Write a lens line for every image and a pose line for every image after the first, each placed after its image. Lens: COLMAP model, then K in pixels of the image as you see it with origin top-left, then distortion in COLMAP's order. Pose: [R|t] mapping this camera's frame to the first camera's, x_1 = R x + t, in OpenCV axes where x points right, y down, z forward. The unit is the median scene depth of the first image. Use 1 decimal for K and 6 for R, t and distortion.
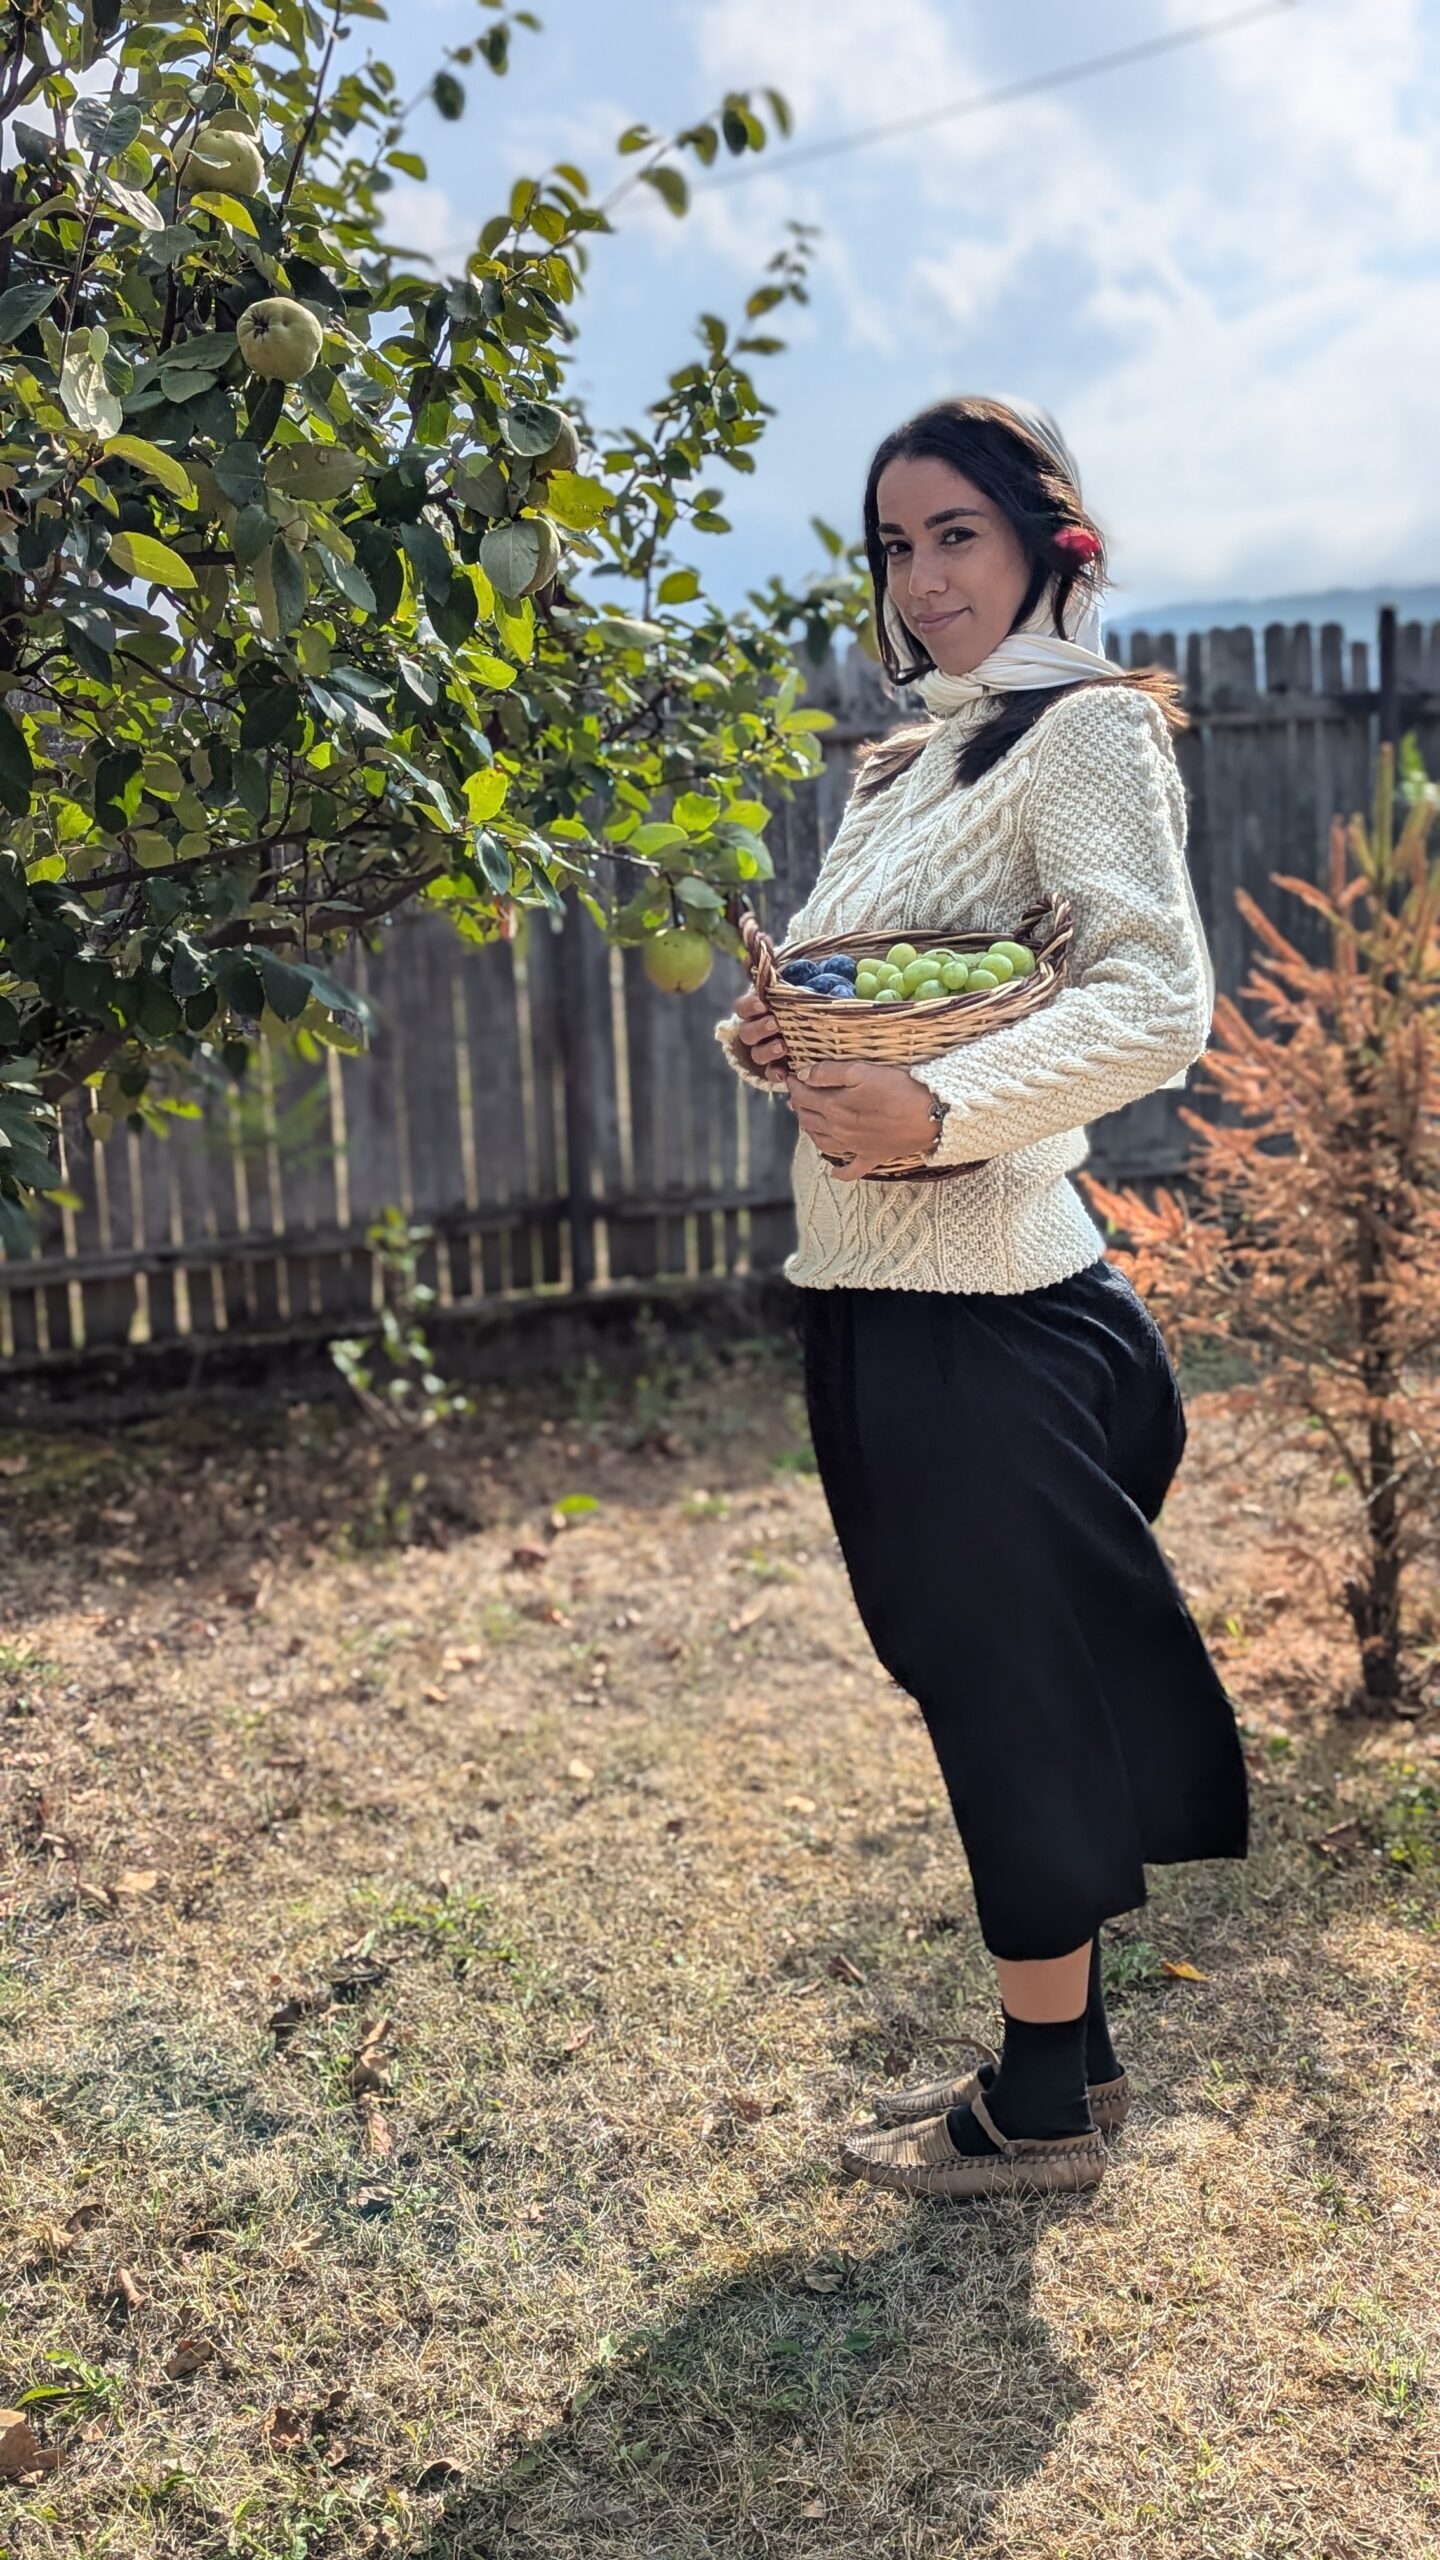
lens RADIAL K [[1756.4, 0, 720.0], [0, 1756.4, 1280.0], [0, 0, 1]] dist [0.031774, 0.005792]
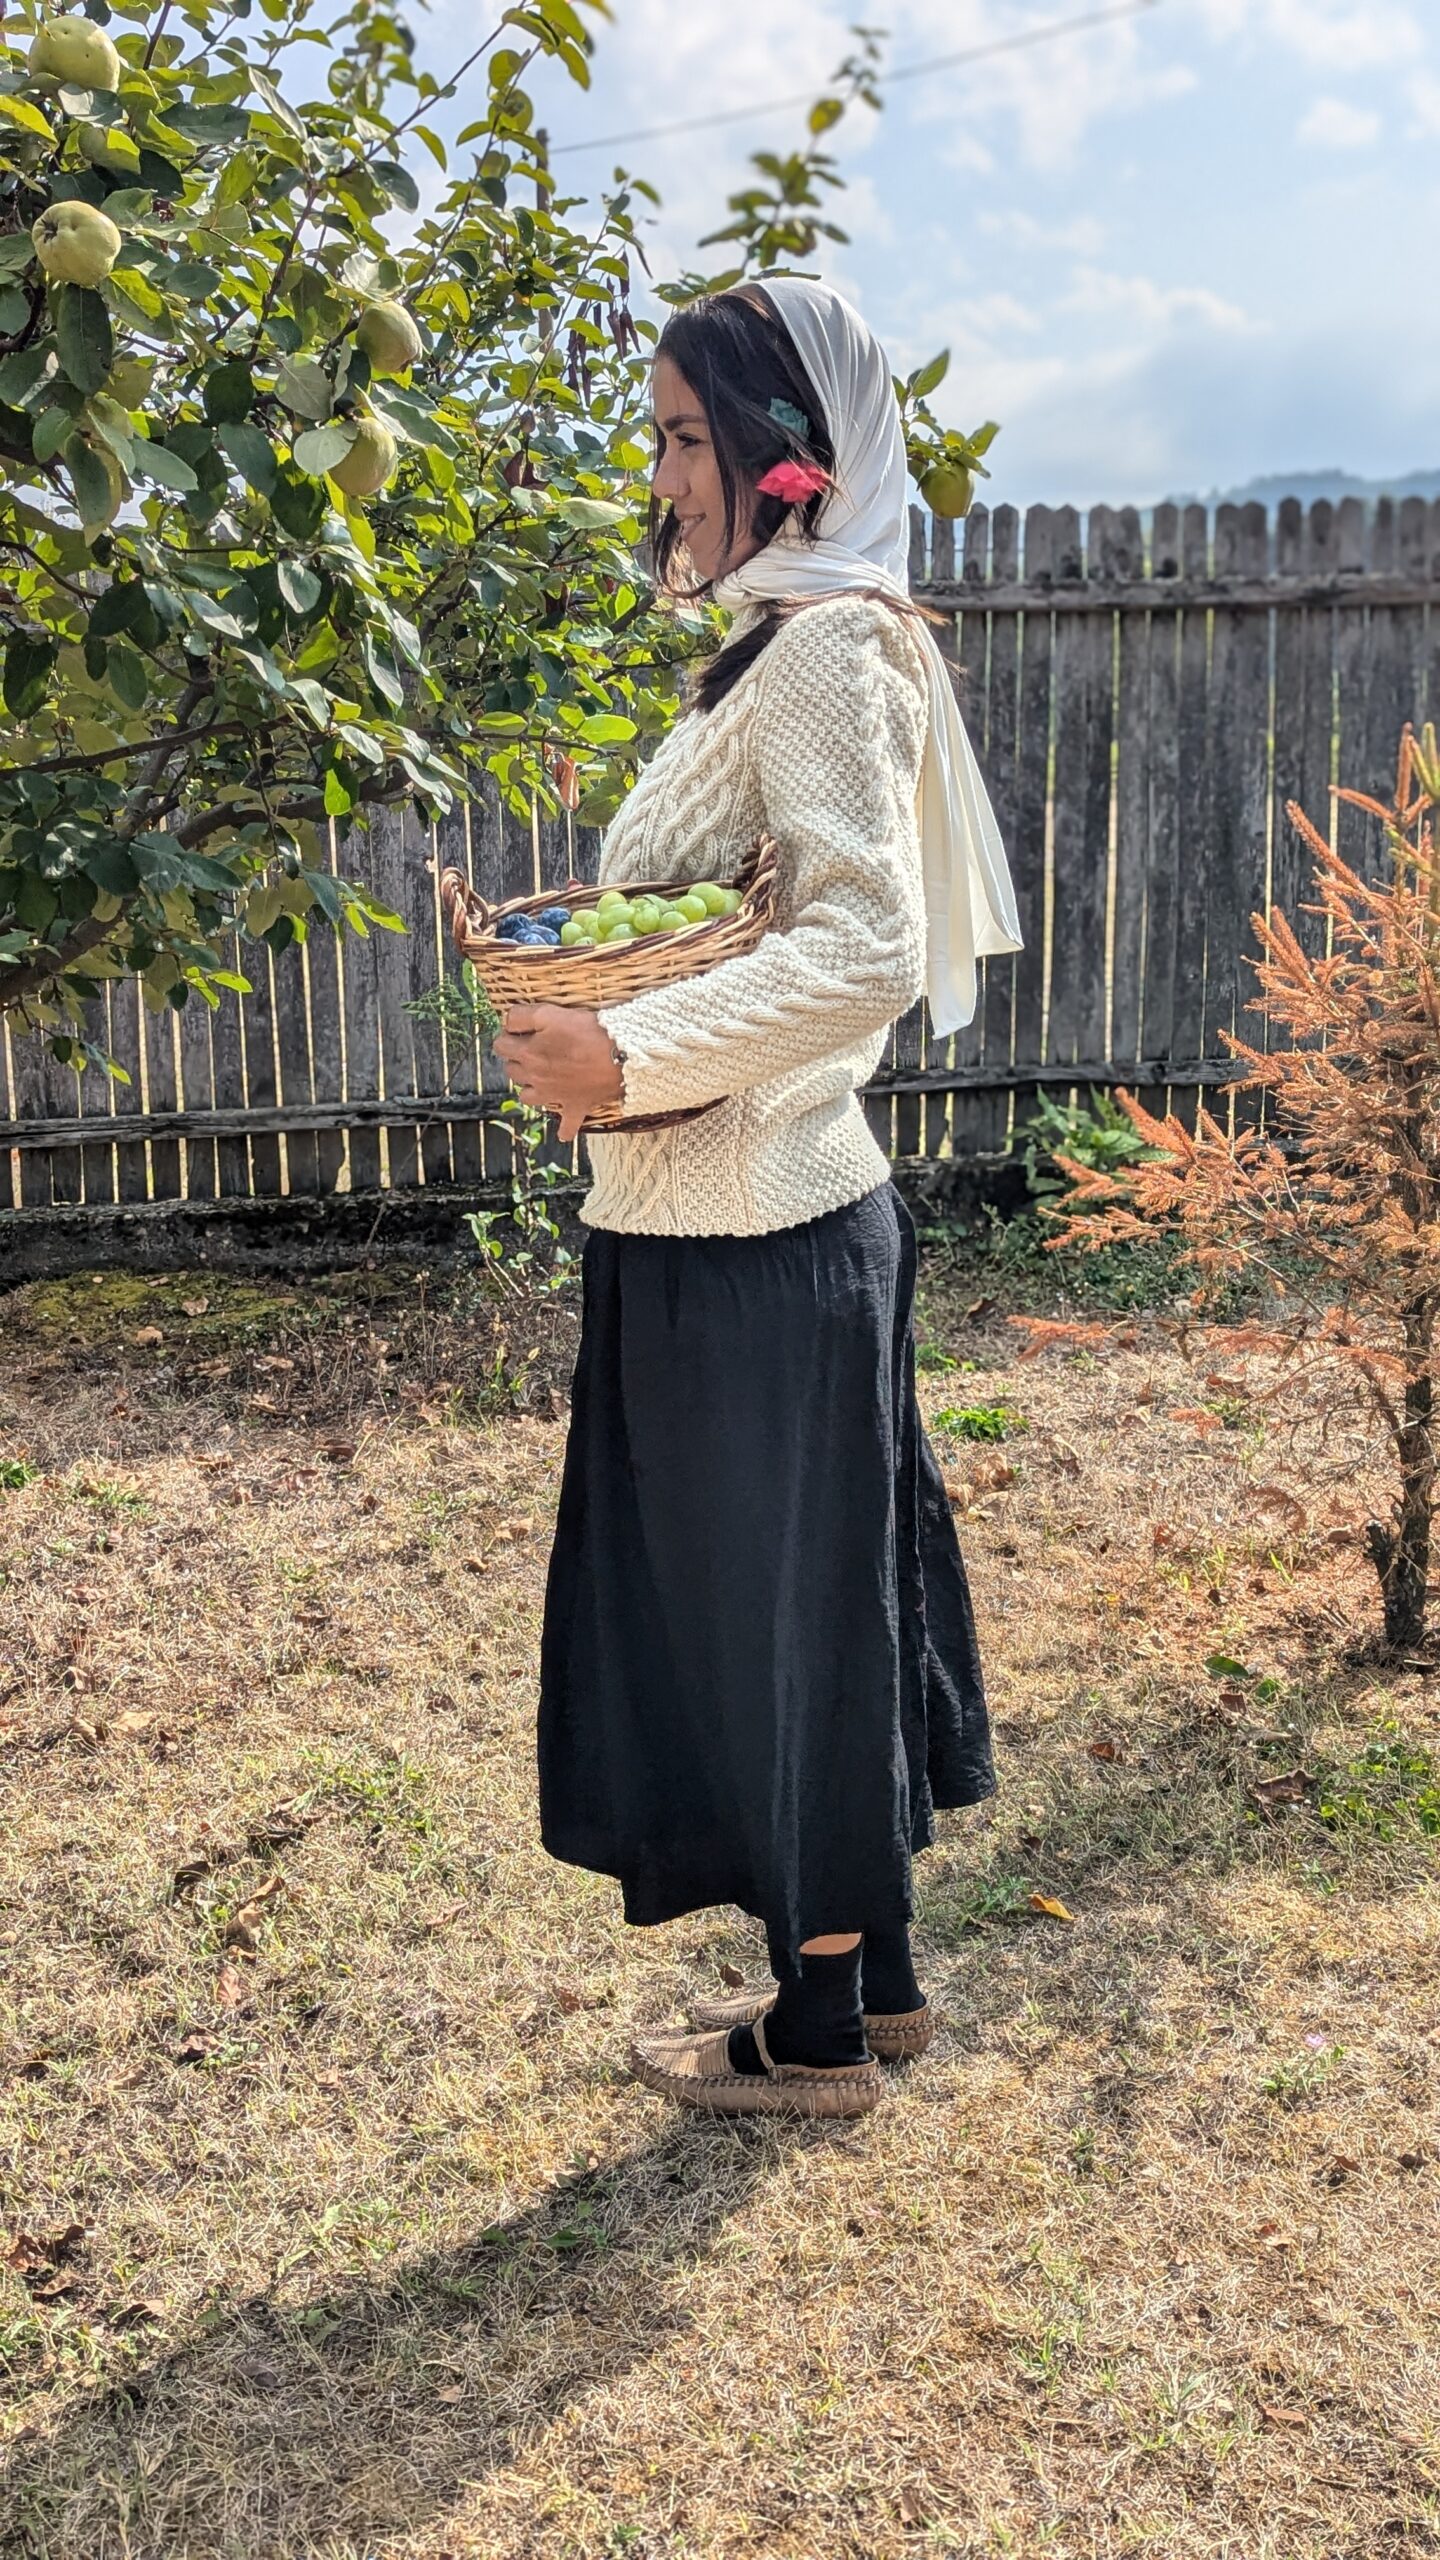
lens RADIAL K [[1746.4, 0, 720.0], [0, 1746.4, 1280.0], [0, 0, 1]] dist [0.049626, -0.006085]
pose [[0.991397, 0.060380, -0.116129, 0.197308], [-0.051963, 0.995889, 0.074192, -0.030521], [0.120132, -0.067519, 0.990459, 0.022330]]
